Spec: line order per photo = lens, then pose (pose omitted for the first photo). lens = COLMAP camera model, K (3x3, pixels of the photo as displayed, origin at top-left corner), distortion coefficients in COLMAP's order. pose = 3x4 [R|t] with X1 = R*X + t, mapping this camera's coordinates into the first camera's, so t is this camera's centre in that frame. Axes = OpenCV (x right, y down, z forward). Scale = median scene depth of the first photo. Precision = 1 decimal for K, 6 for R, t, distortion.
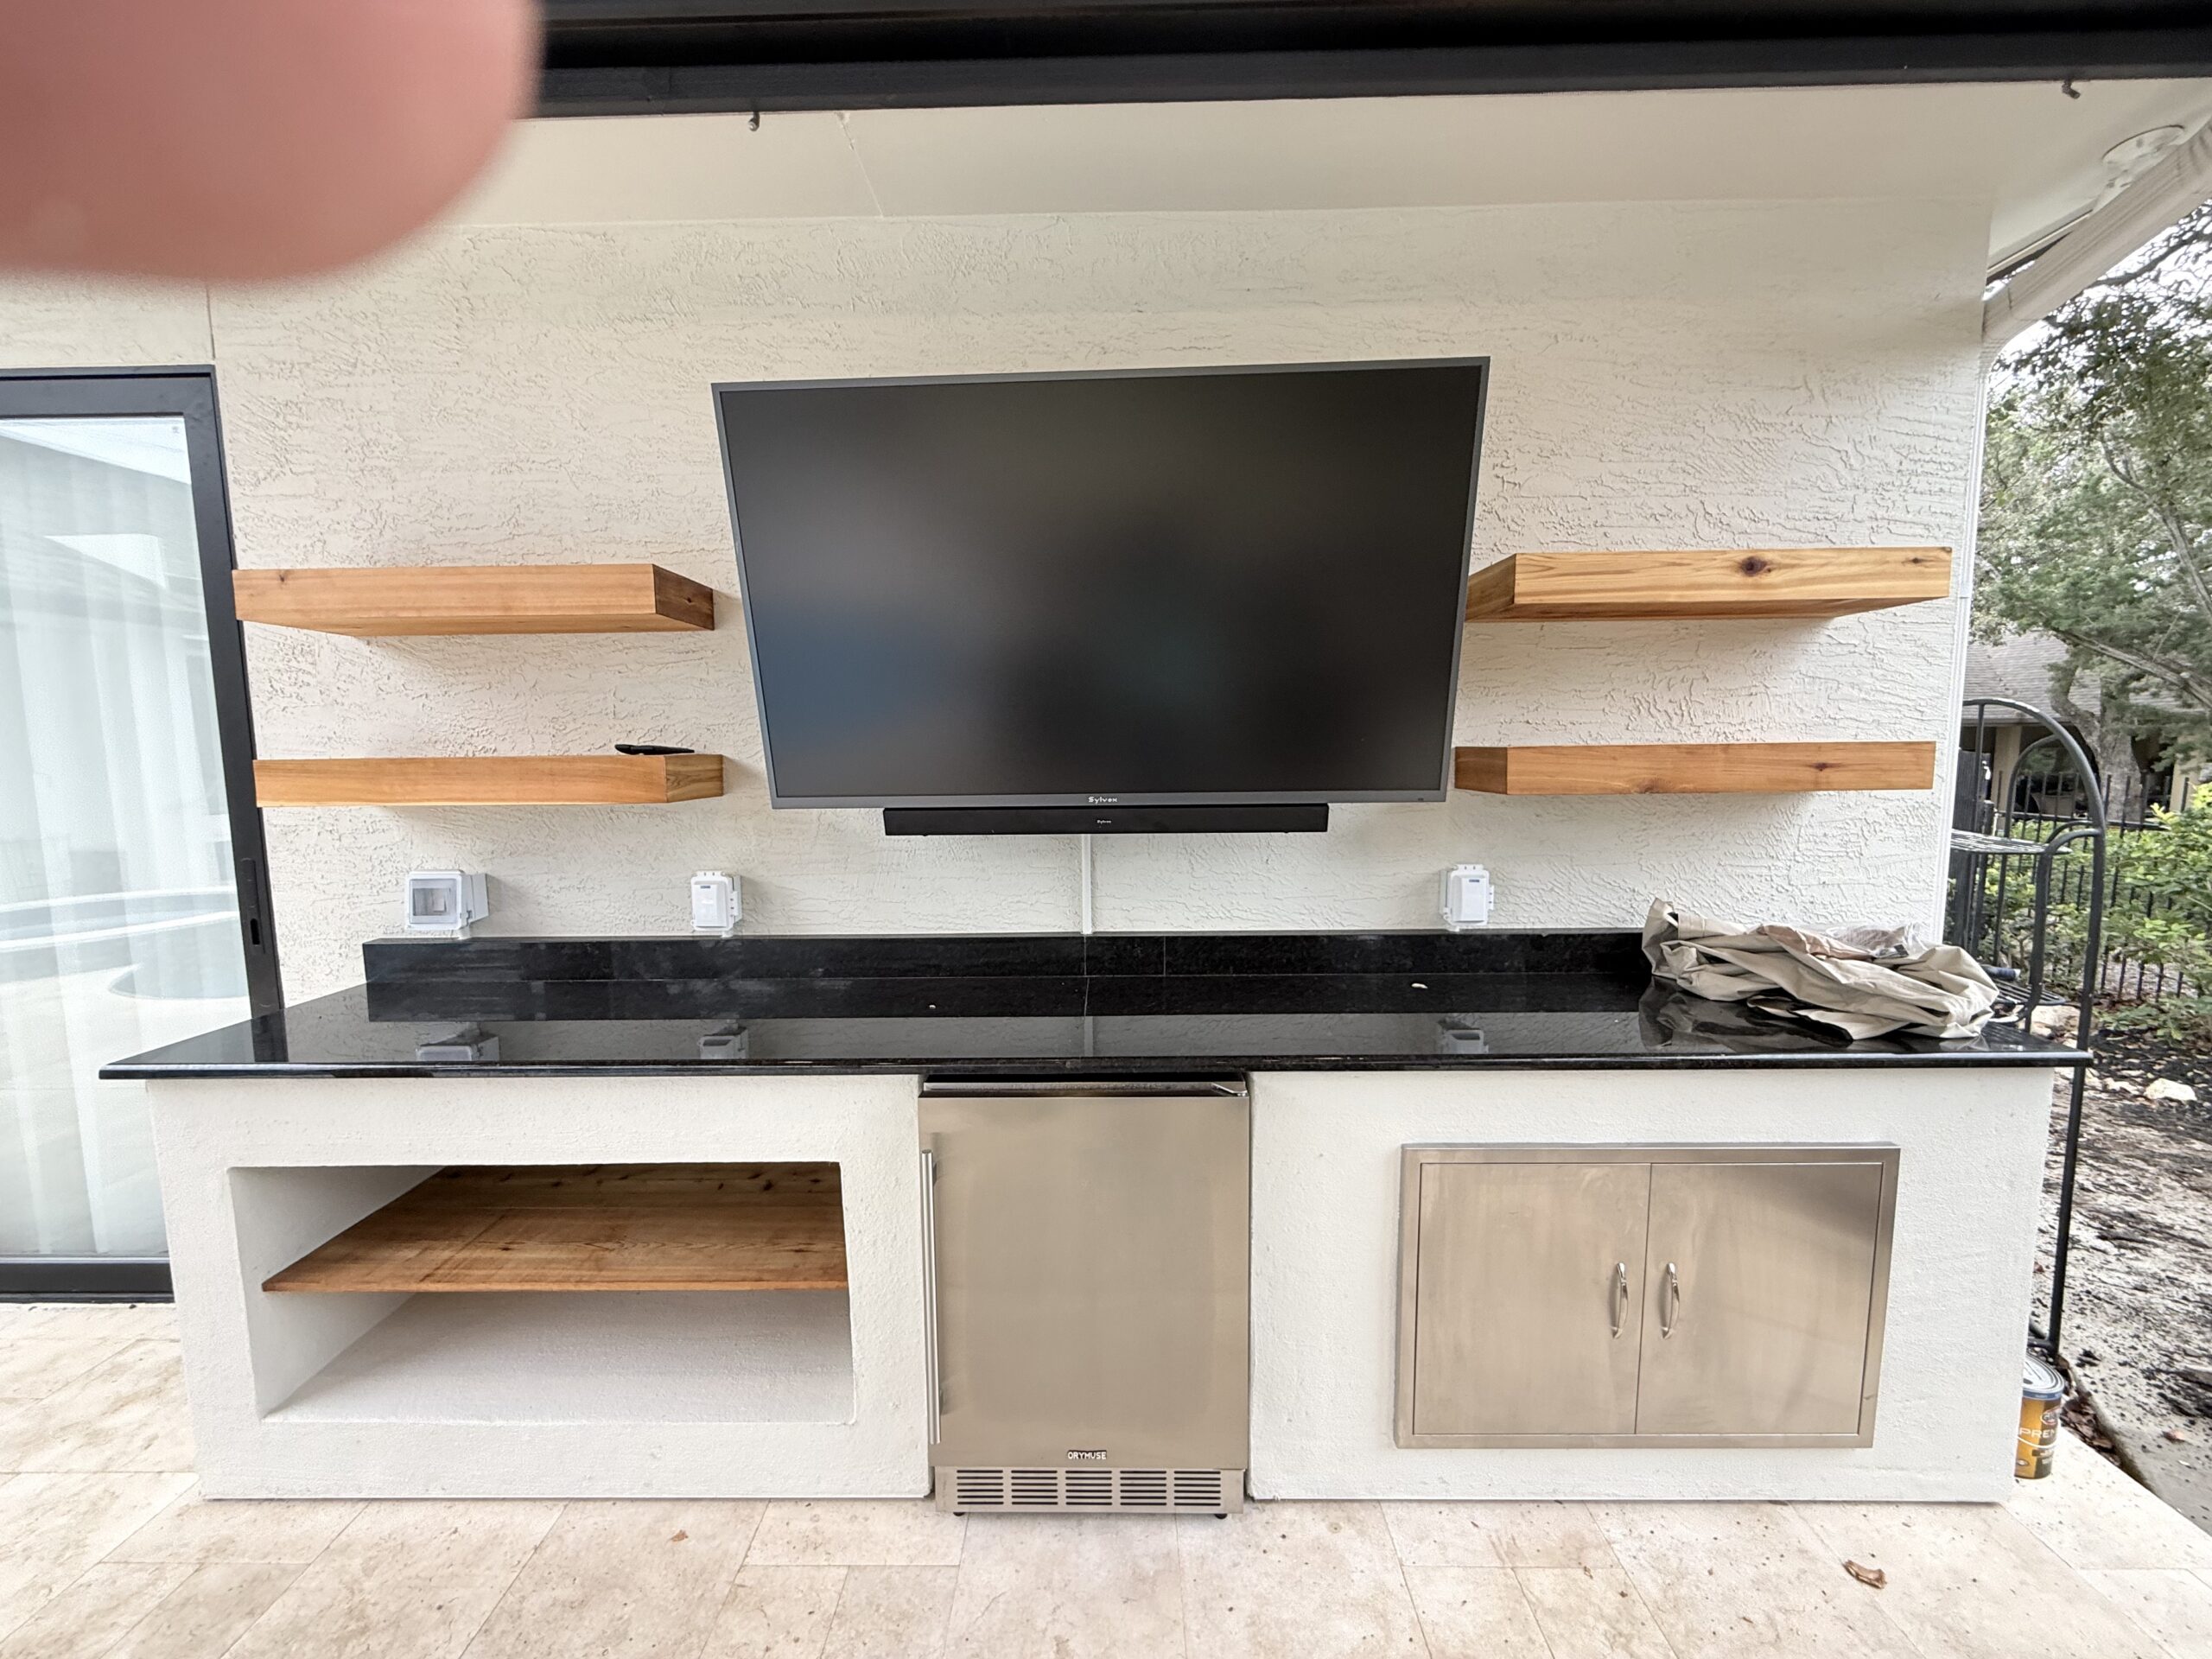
lens RADIAL K [[880.2, 0, 1100.2], [0, 880.2, 839.2], [0, 0, 1]] dist [-0.002352, 0.000523]
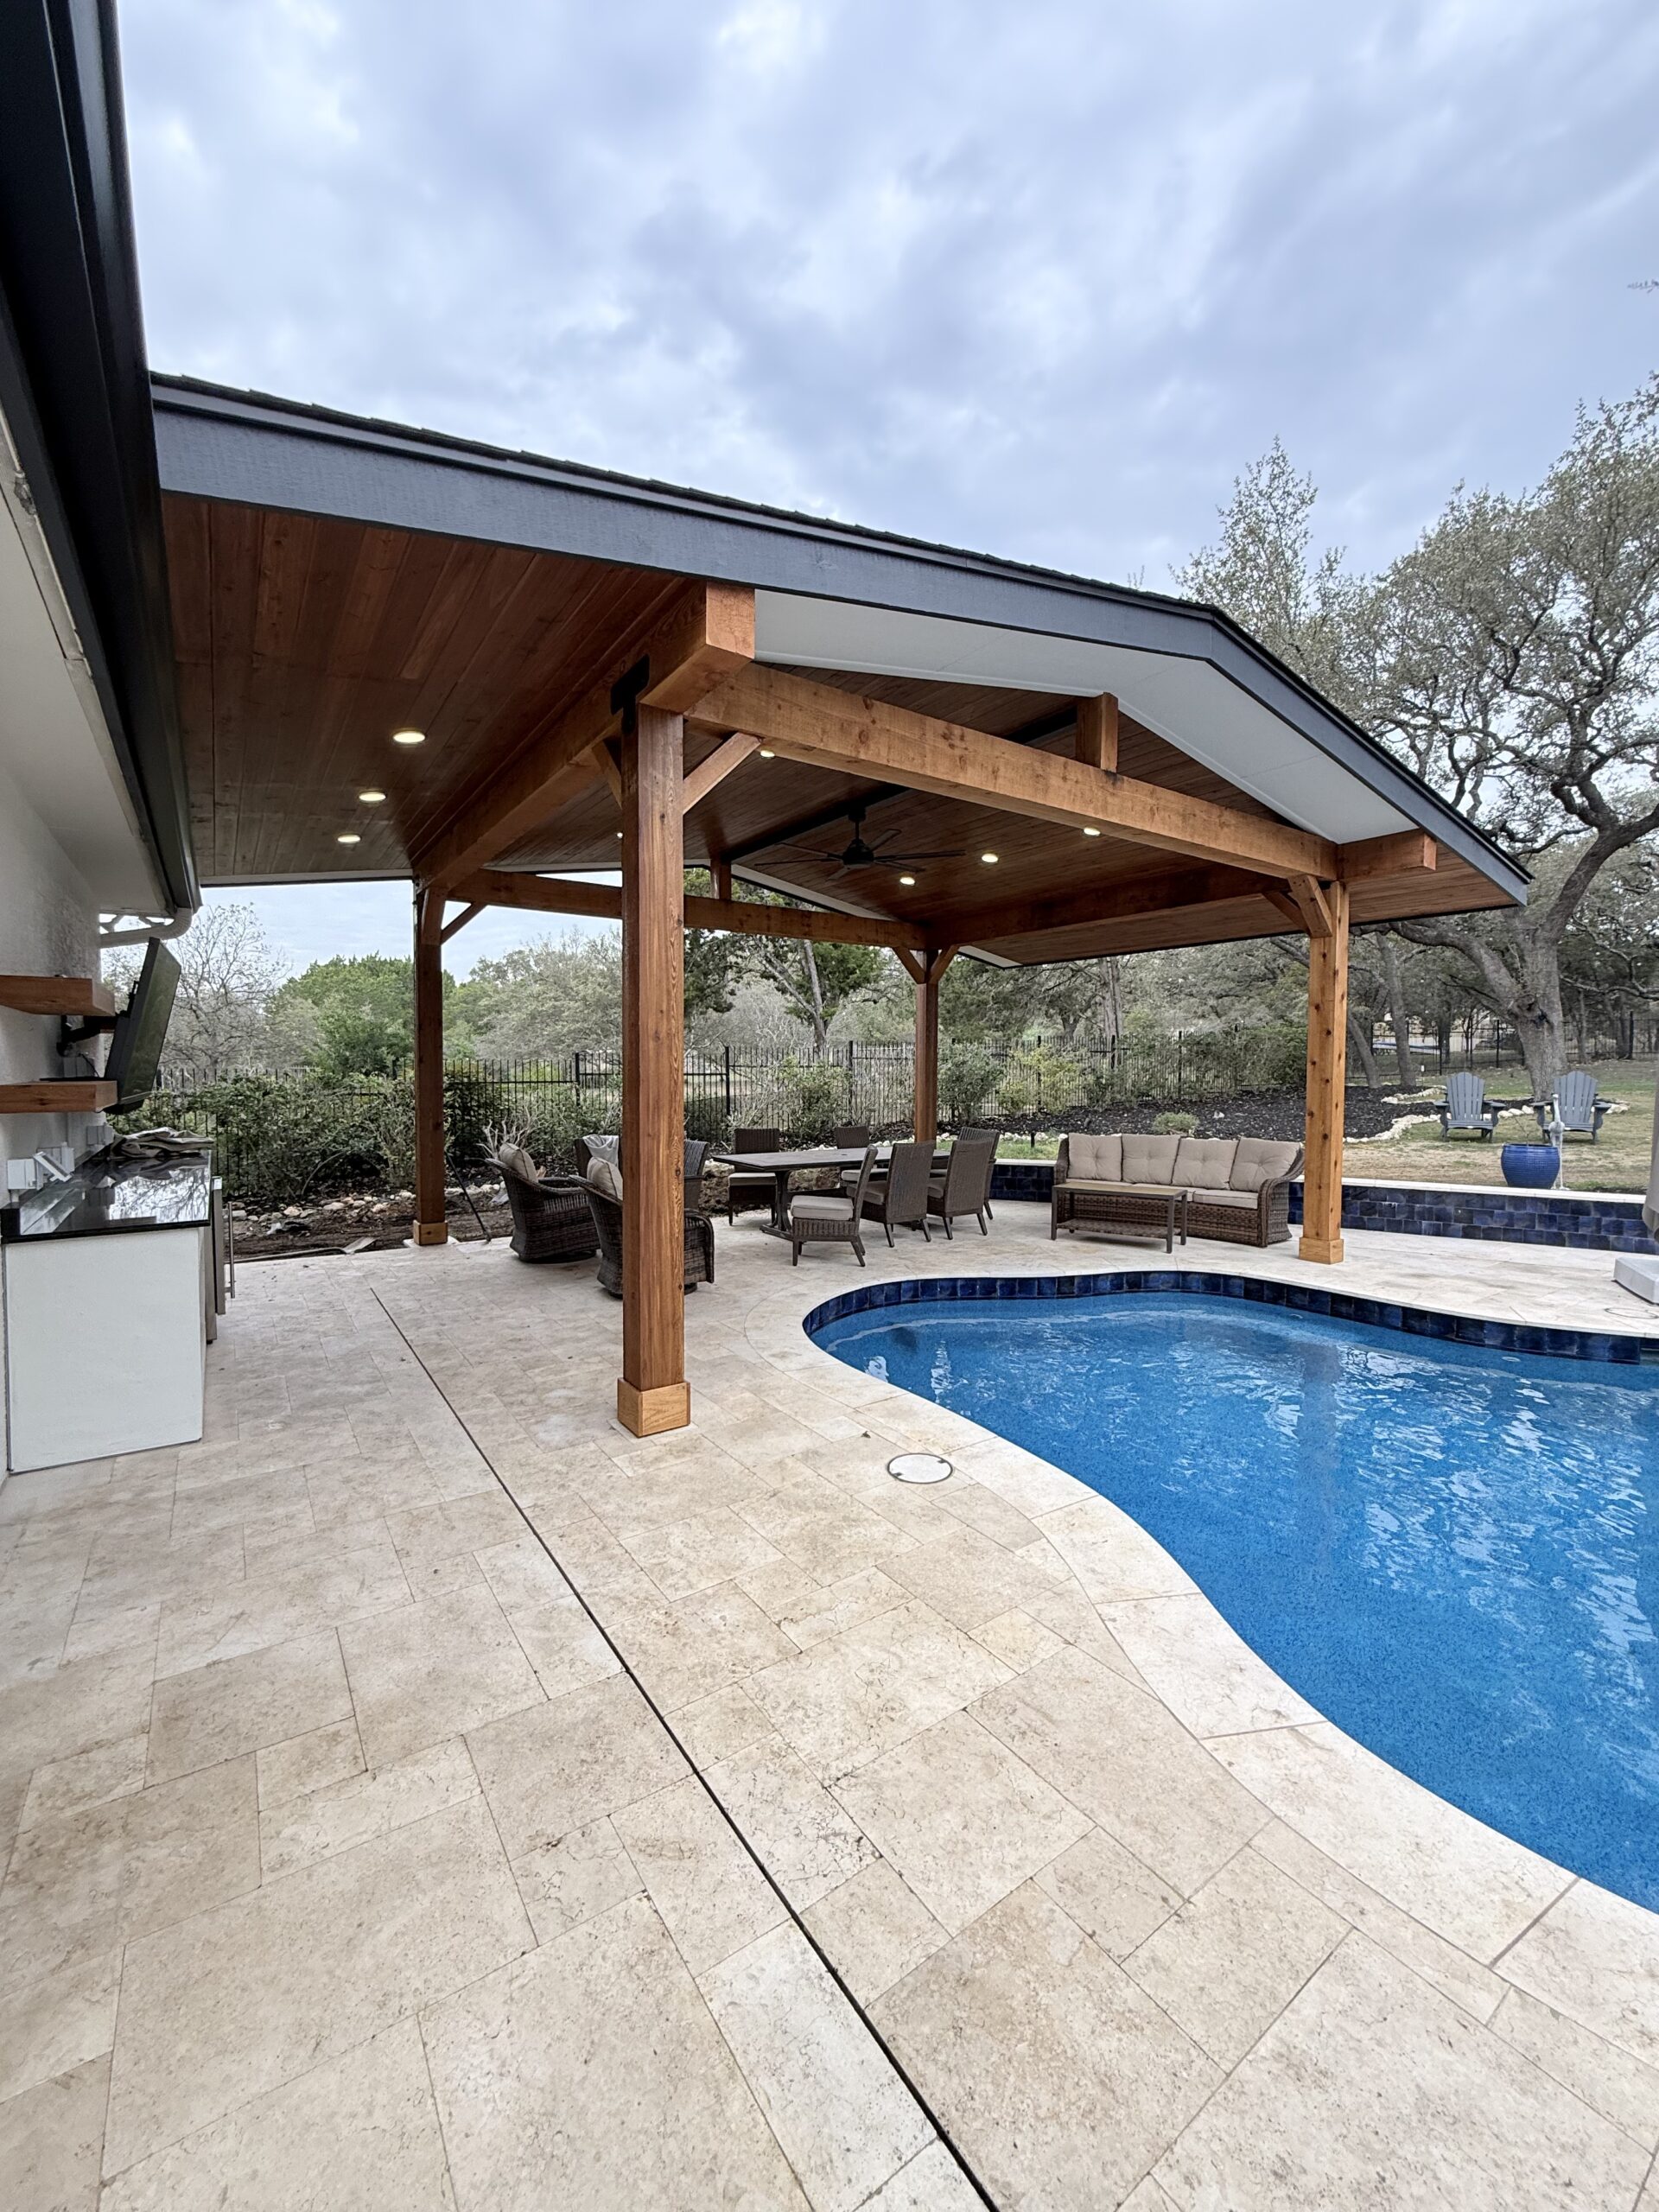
lens RADIAL K [[880.2, 0, 829.5], [0, 880.2, 1106.0], [0, 0, 1]] dist [-0.002352, 0.000523]
pose [[-0.586946, -0.024619, 0.809251, -3.296538], [0.091865, 0.991057, 0.096779, -0.083587], [-0.804397, 0.131146, -0.579436, 0.840893]]
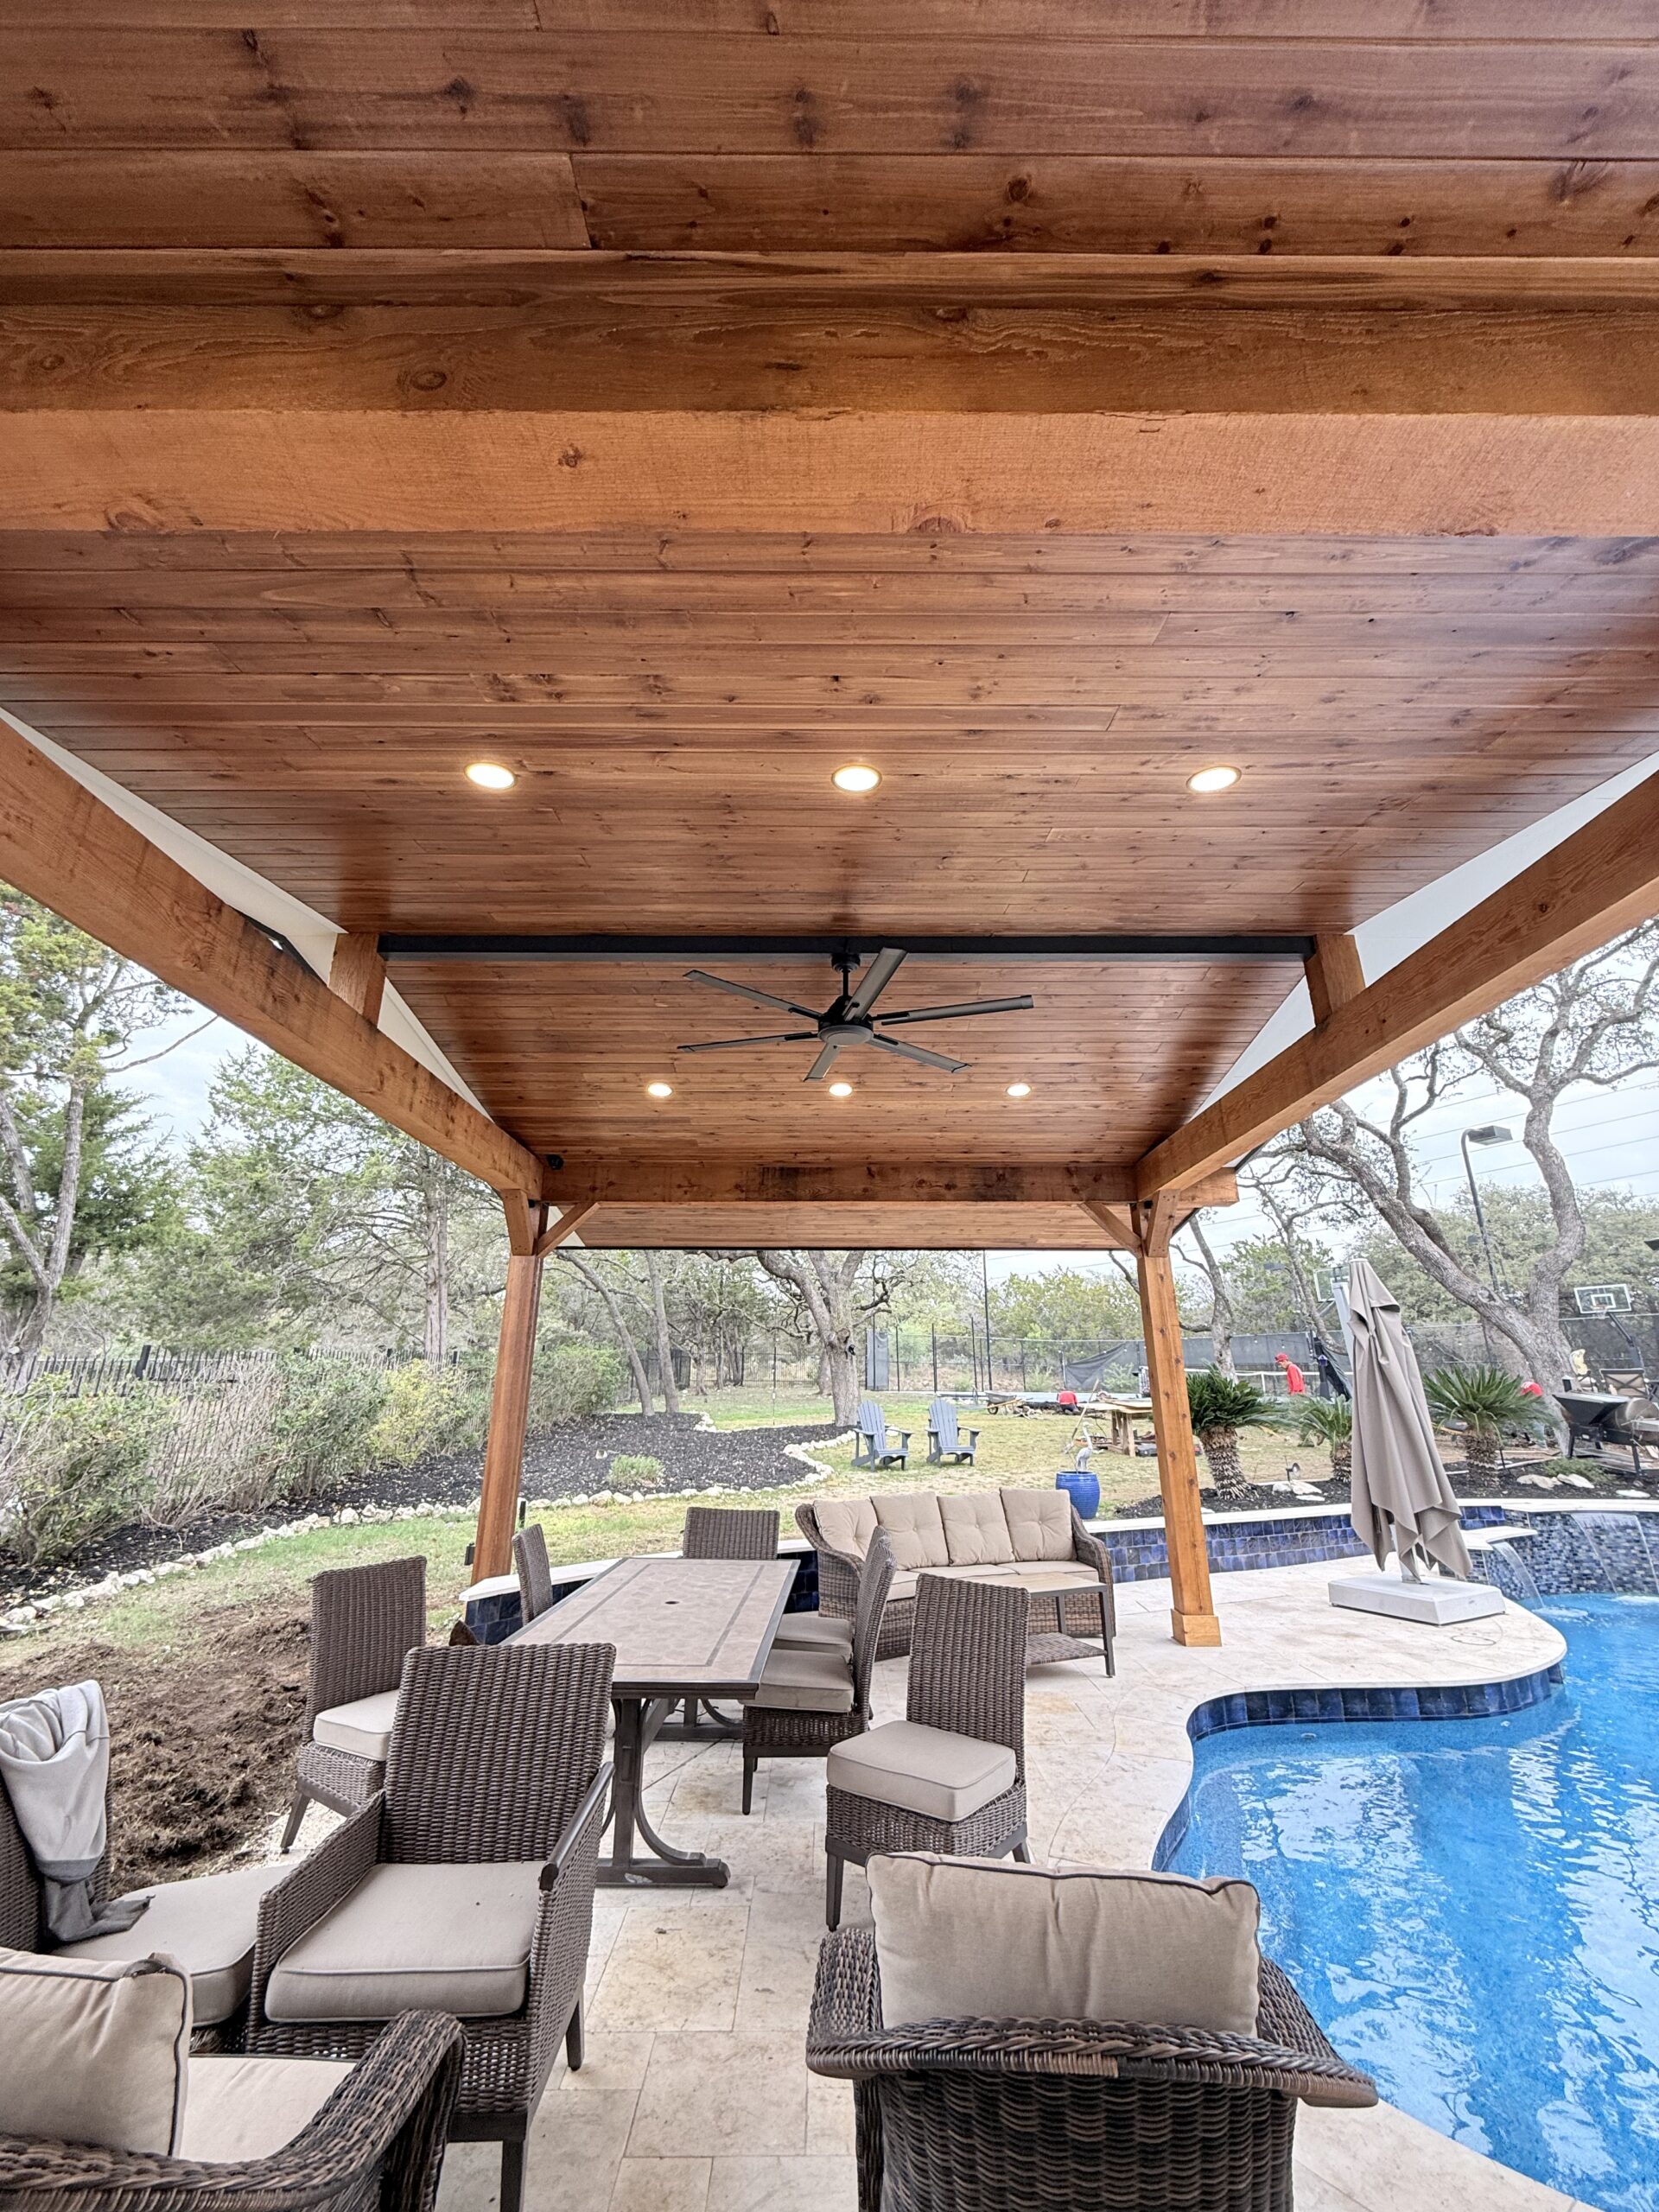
lens RADIAL K [[880.2, 0, 829.5], [0, 880.2, 1106.0], [0, 0, 1]] dist [-0.002352, 0.000523]
pose [[-0.999701, 0.004450, -0.024050, -0.069938], [0.009328, 0.978352, -0.206737, -0.116440], [0.022609, -0.206900, -0.978101, 0.510620]]
